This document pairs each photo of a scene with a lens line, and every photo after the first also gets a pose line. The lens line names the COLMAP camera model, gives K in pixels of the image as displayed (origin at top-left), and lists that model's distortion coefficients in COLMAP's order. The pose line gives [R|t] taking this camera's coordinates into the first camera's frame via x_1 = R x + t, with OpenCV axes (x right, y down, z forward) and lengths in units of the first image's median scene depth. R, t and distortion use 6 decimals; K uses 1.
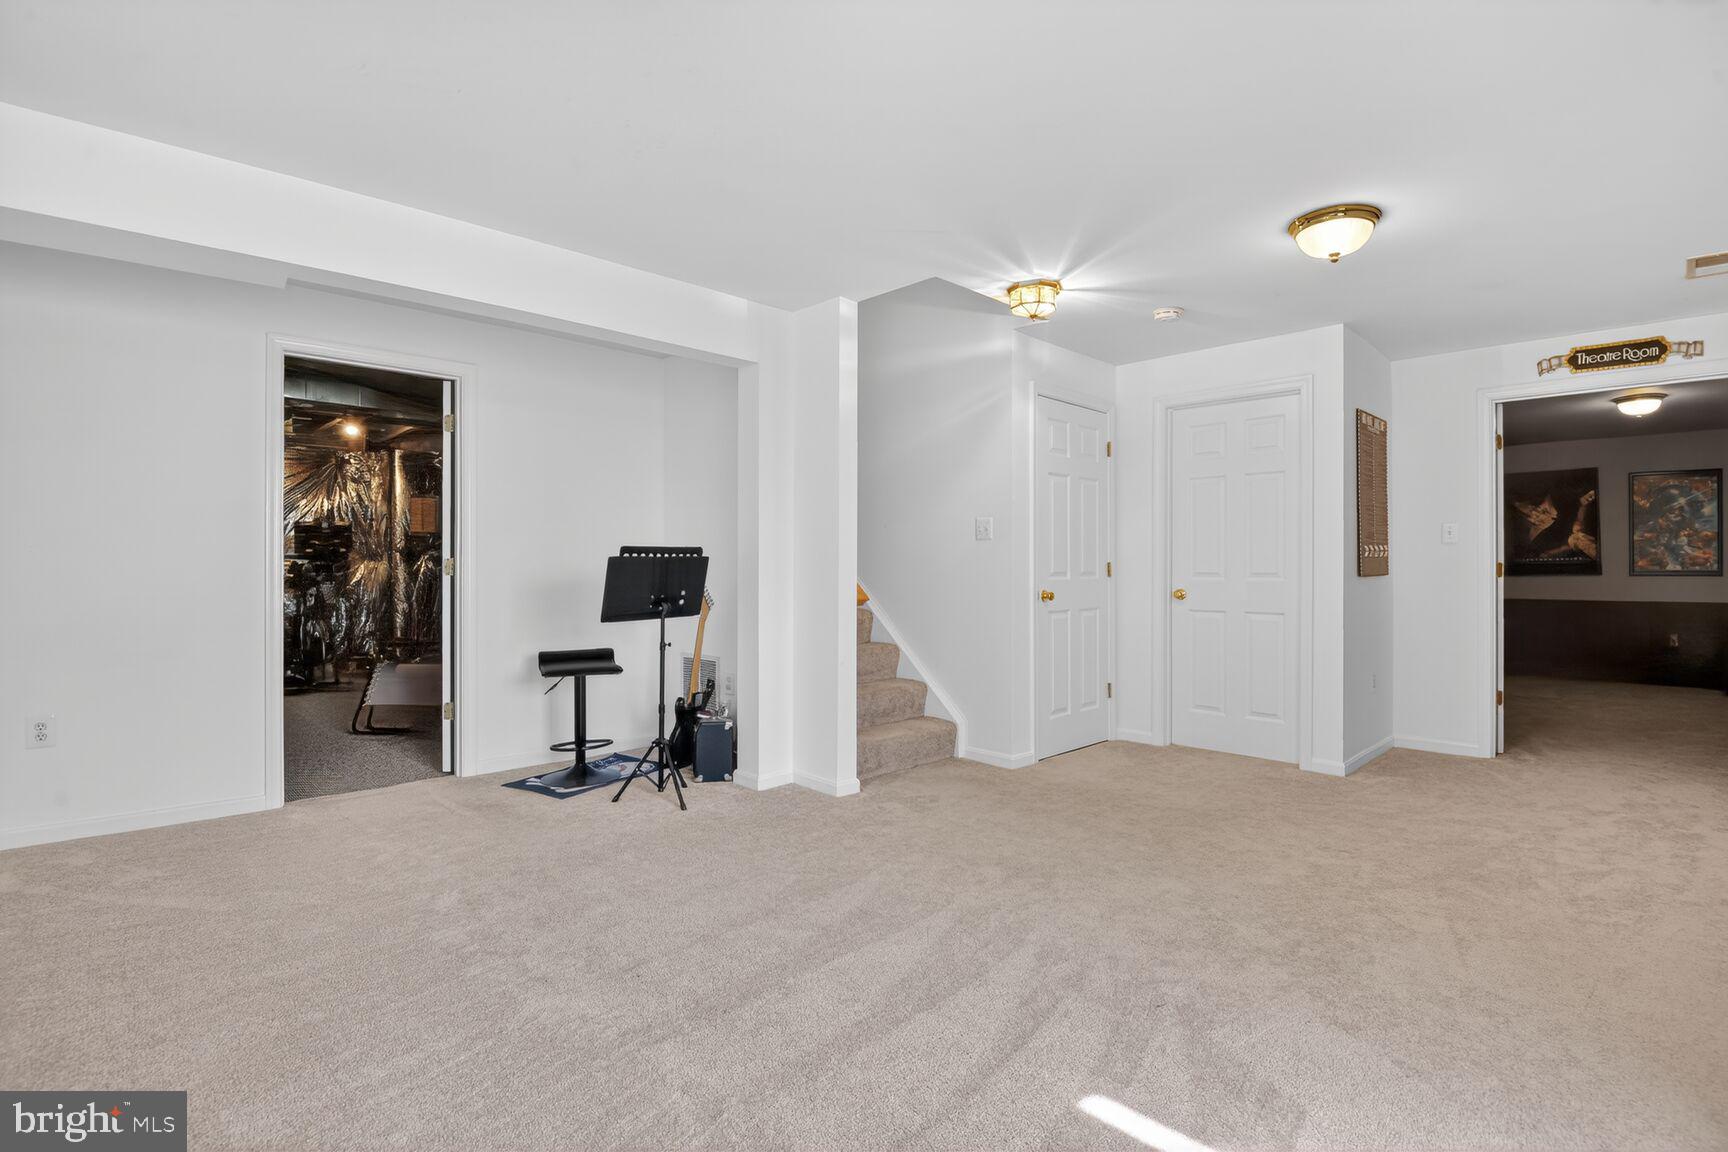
lens RADIAL K [[788.8, 0, 864.0], [0, 788.8, 576.0], [0, 0, 1]] dist [-0.047393, -0.000558]
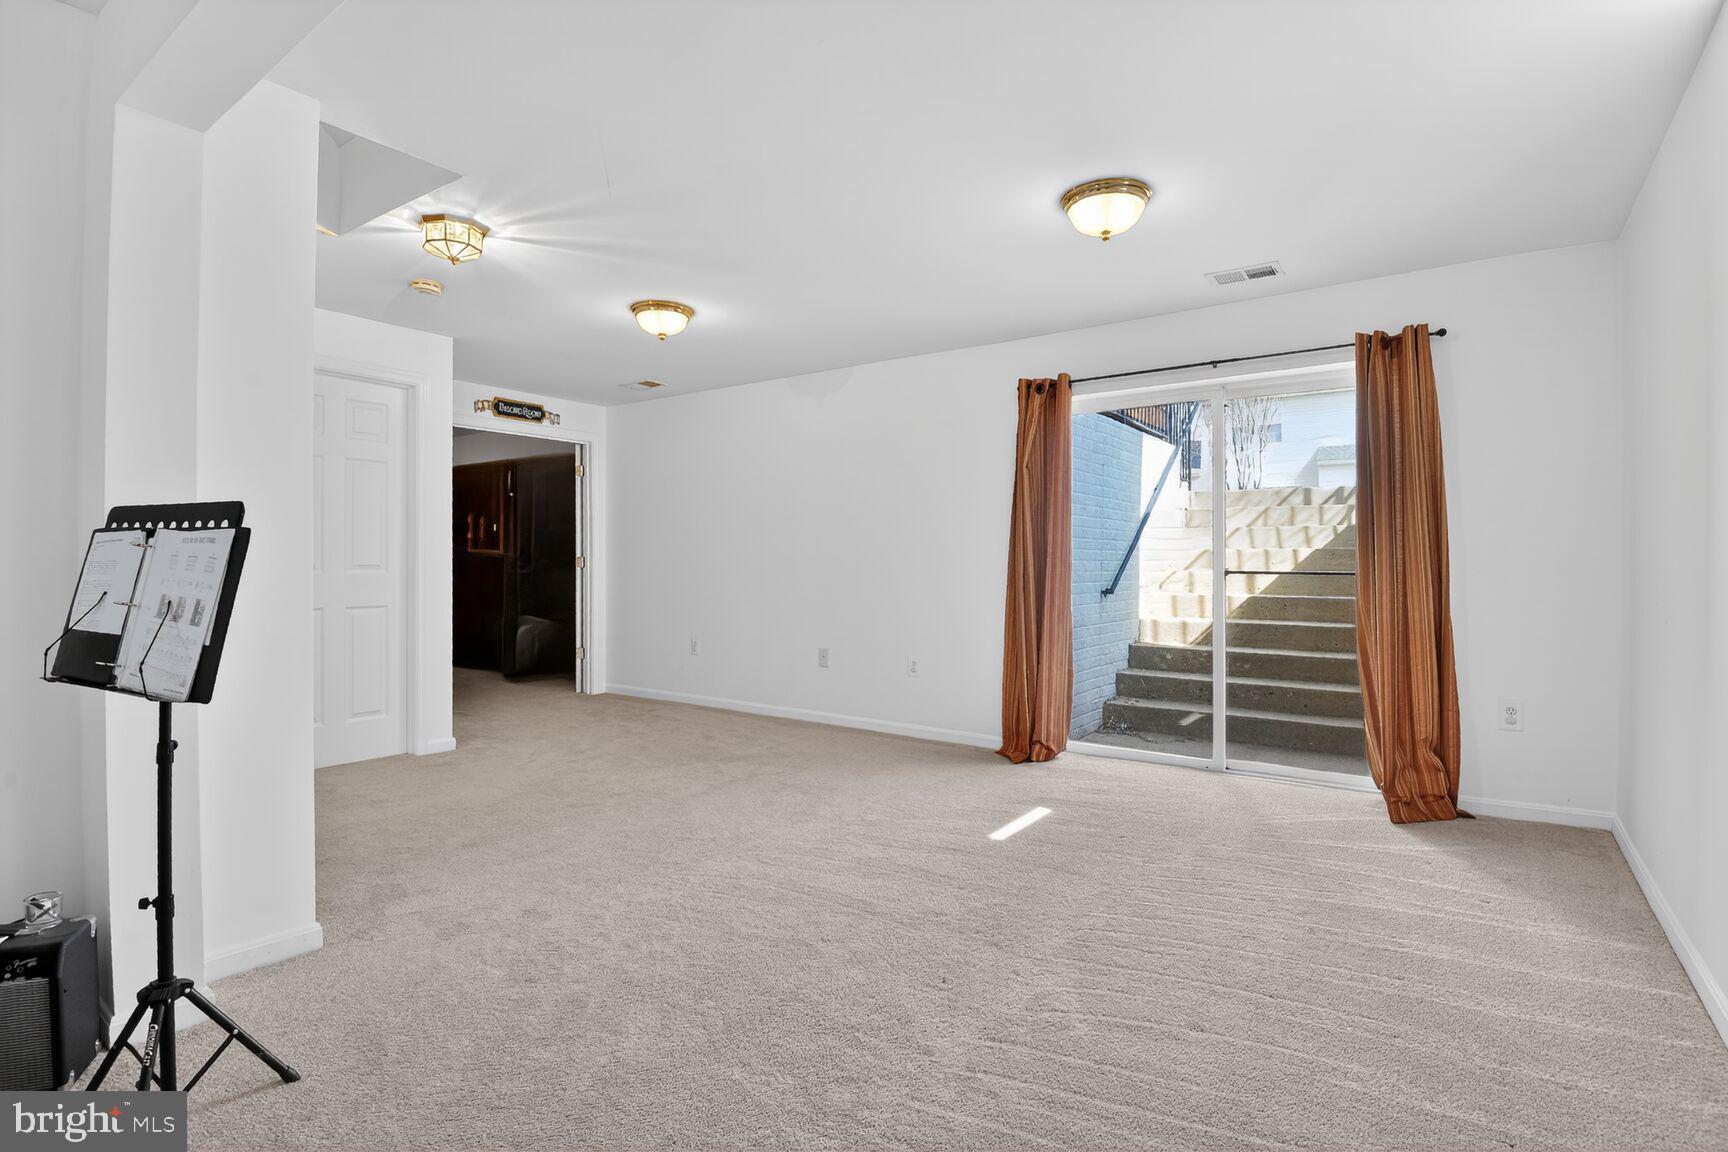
lens RADIAL K [[813.0, 0, 864.3], [0, 813.0, 563.0], [0, 0, 1]] dist [-0.025058, -0.000733]
pose [[-0.171863, 0.002292, 0.985118, -0.718045], [0.004003, 0.999991, -0.001628, -0.002084], [-0.985113, 0.003664, -0.171870, 0.723707]]
